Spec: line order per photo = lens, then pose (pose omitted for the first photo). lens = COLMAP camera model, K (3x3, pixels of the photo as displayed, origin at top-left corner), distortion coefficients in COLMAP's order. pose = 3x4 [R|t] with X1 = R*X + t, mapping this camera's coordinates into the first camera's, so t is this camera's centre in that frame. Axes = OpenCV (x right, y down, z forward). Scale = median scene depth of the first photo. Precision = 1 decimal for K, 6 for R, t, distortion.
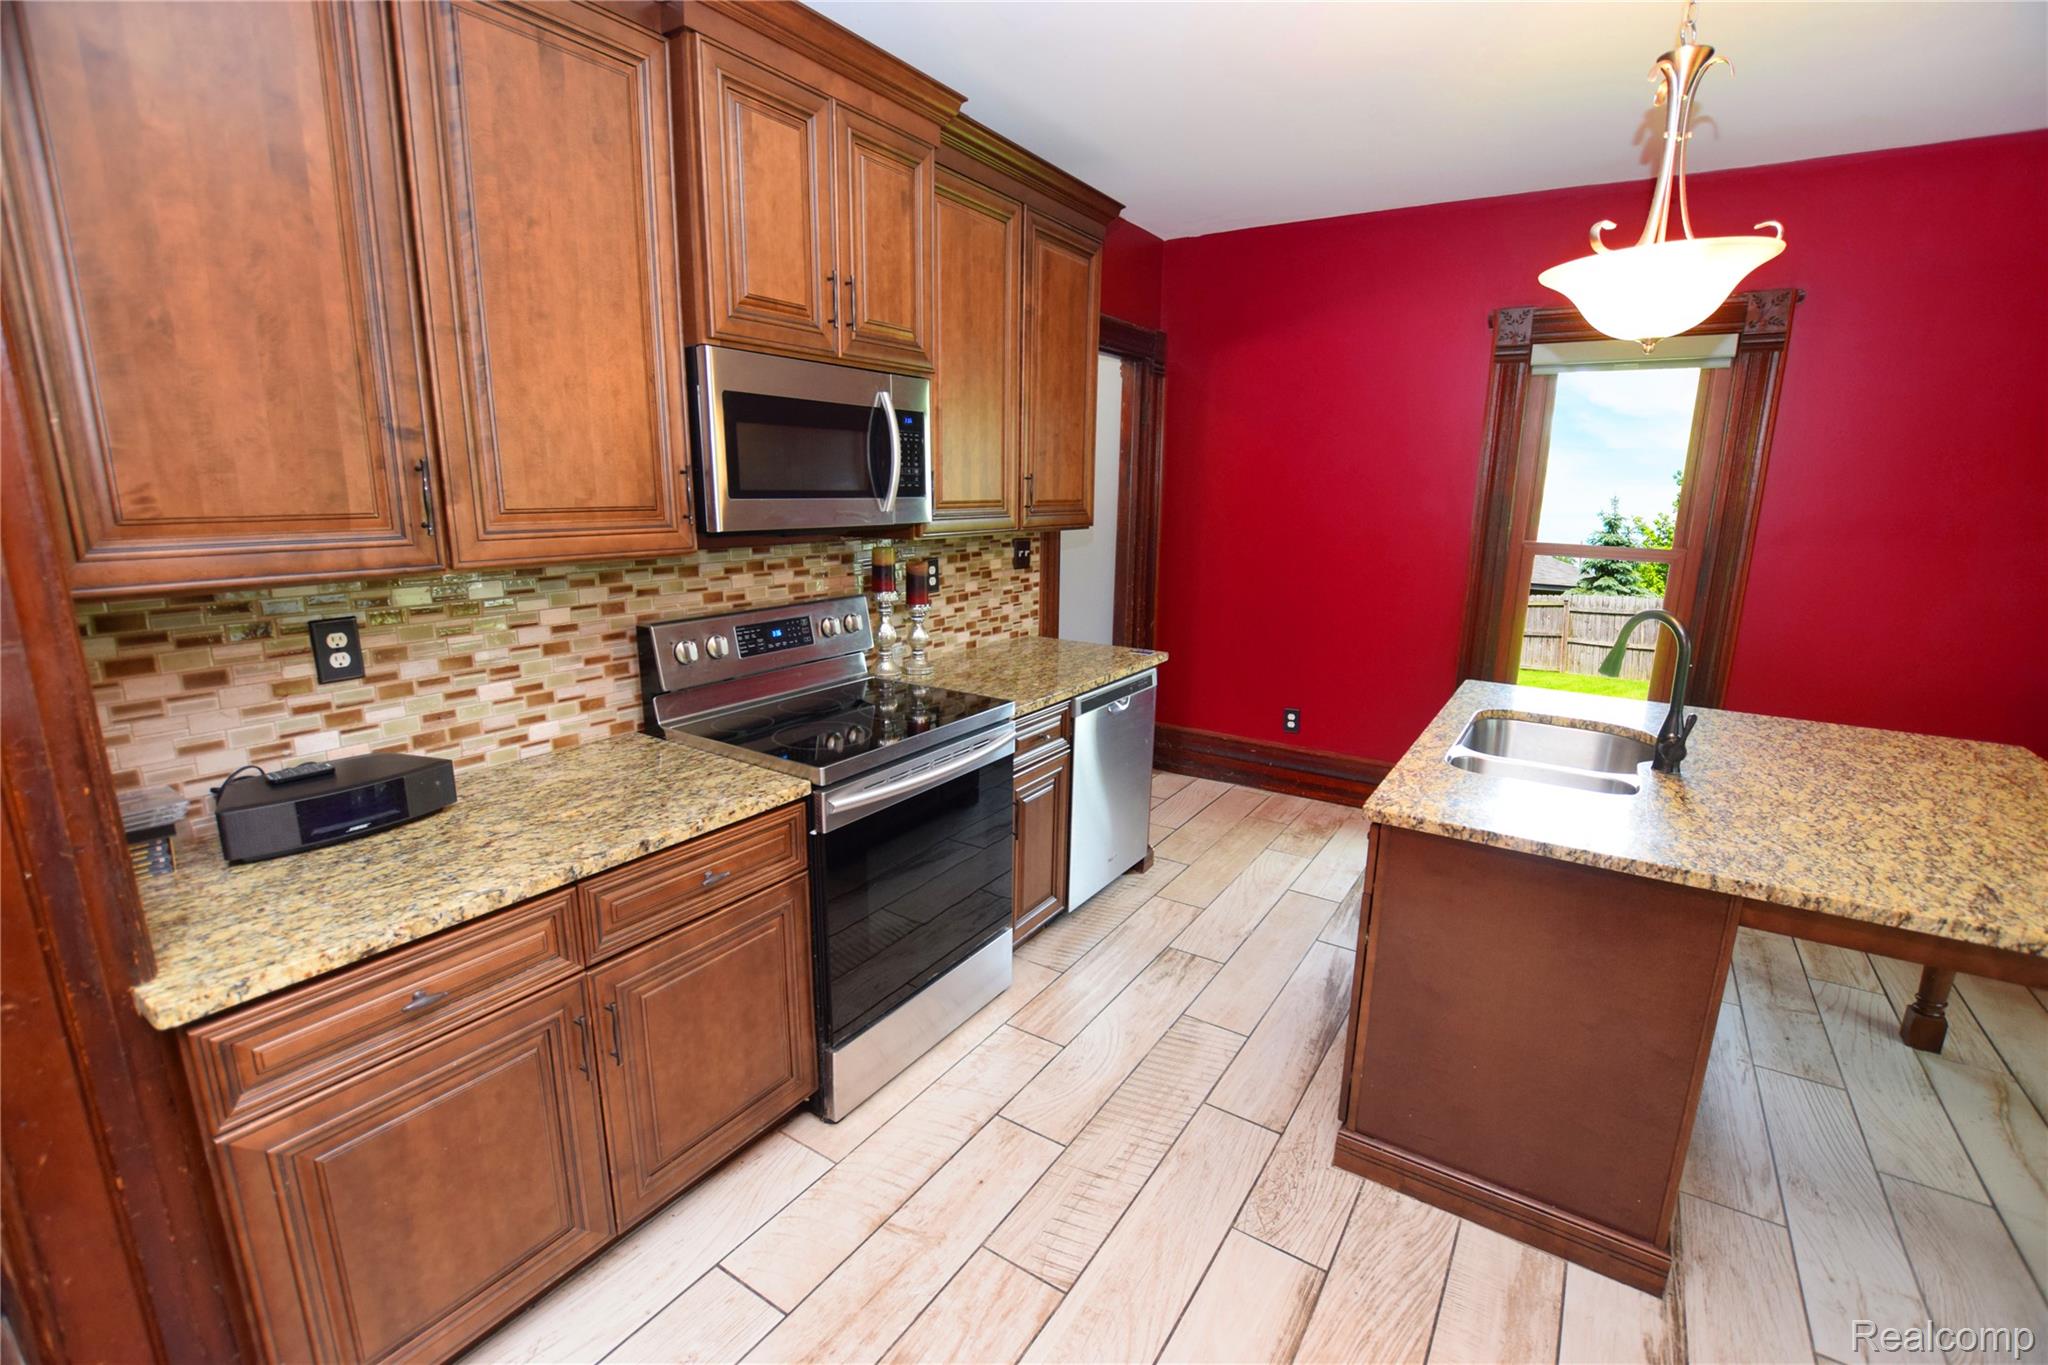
lens RADIAL K [[896.6, 0, 1032.1], [0, 896.6, 684.9], [0, 0, 1]] dist [-0.039848, 0.008691]
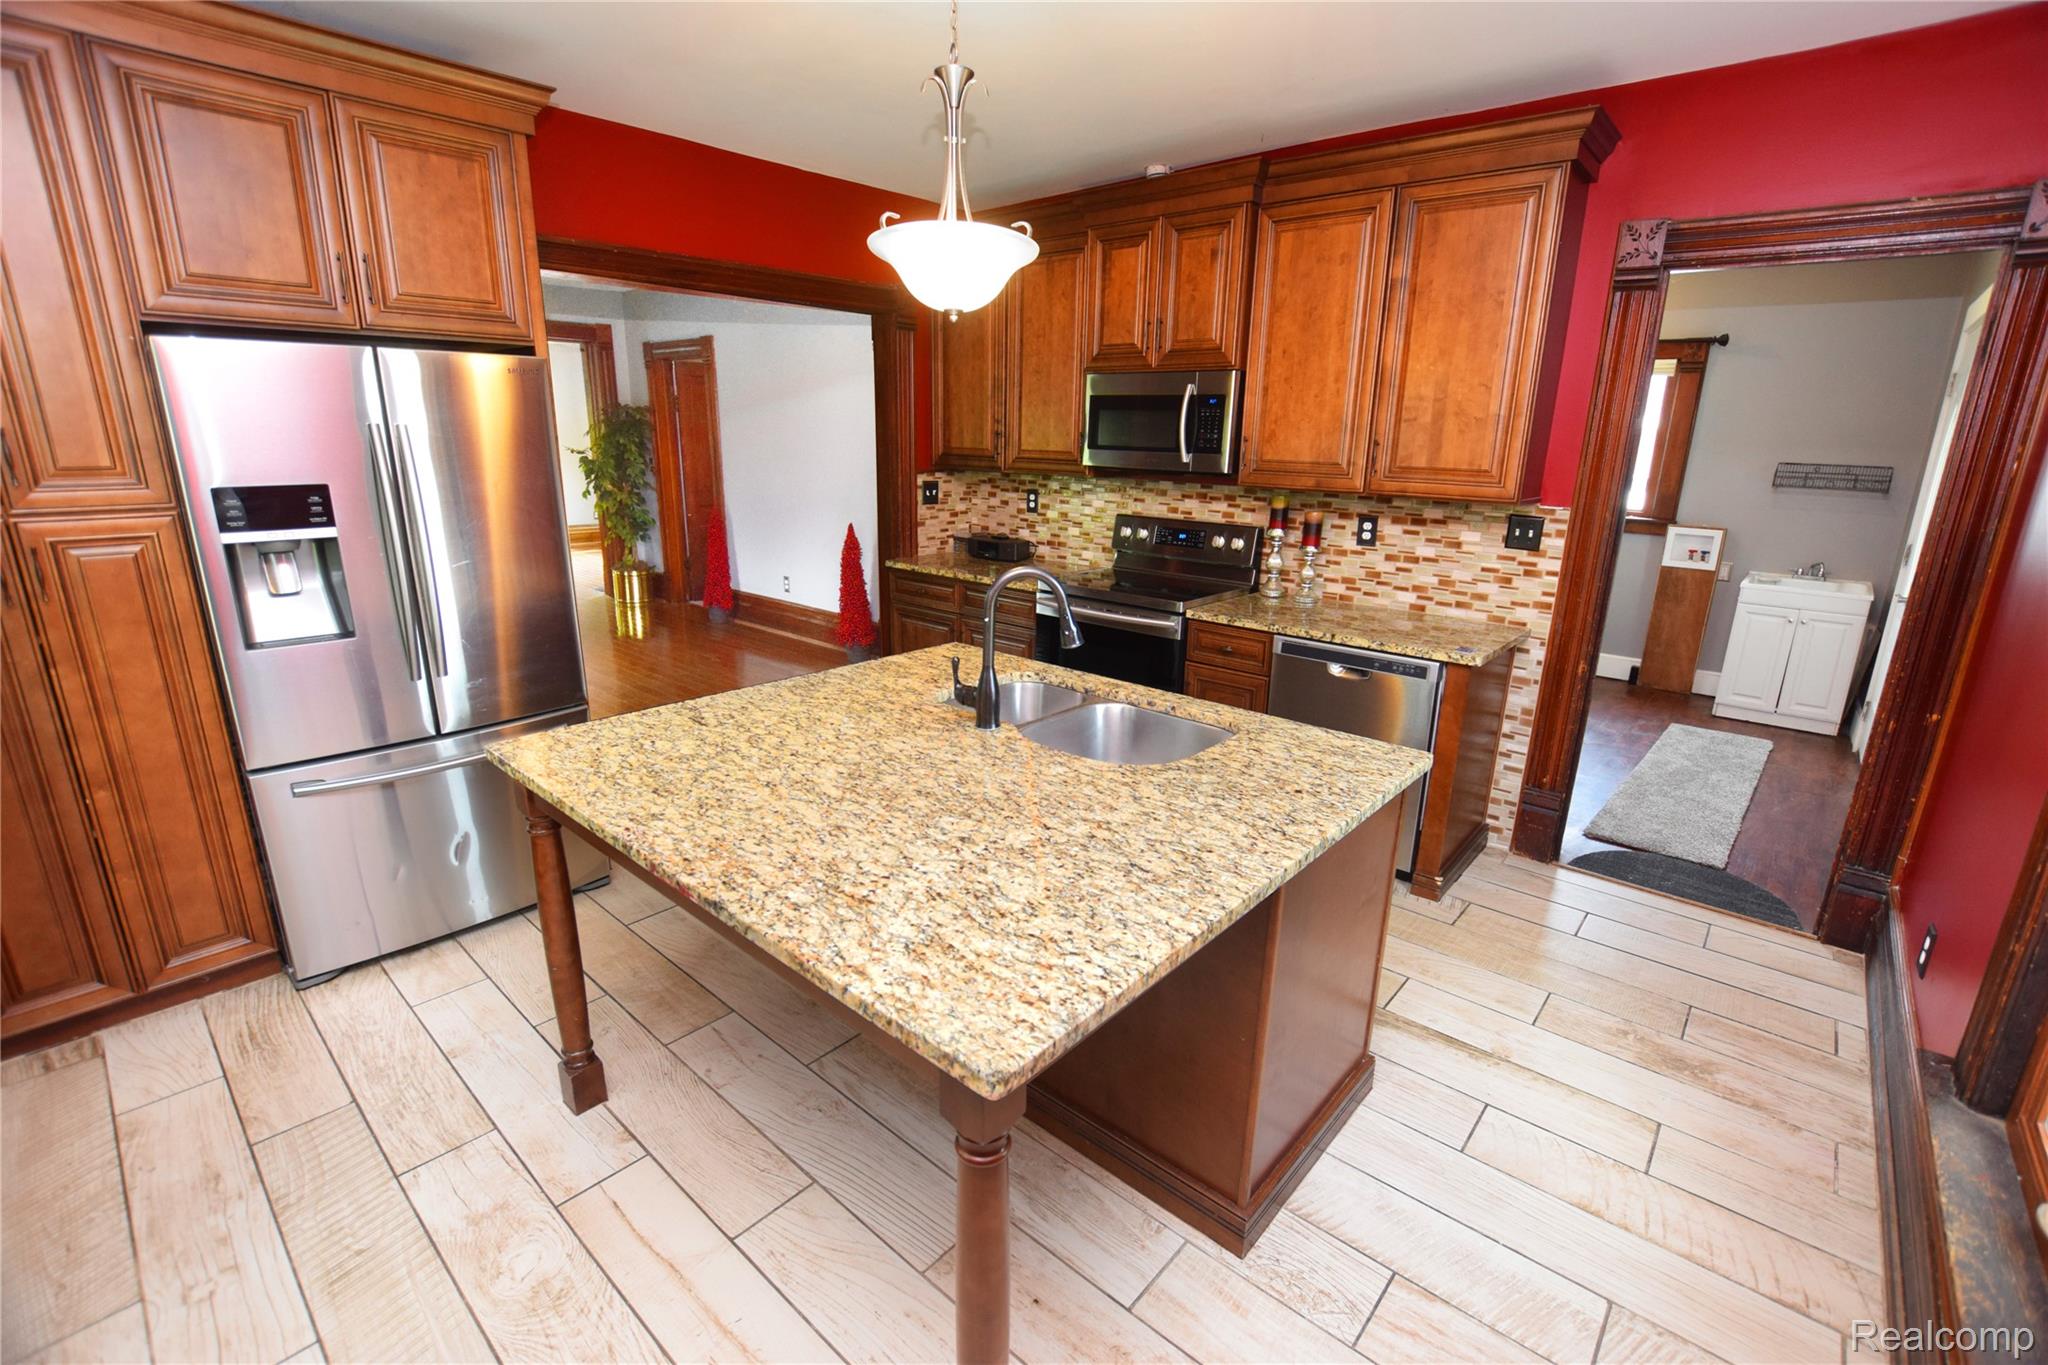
lens RADIAL K [[896.6, 0, 1032.1], [0, 896.6, 684.9], [0, 0, 1]] dist [-0.039848, 0.008691]
pose [[-0.145110, 0.250620, -0.957148, 1.320734], [-0.241733, 0.929090, 0.279922, -0.187546], [0.959431, 0.271994, -0.074237, 0.888265]]
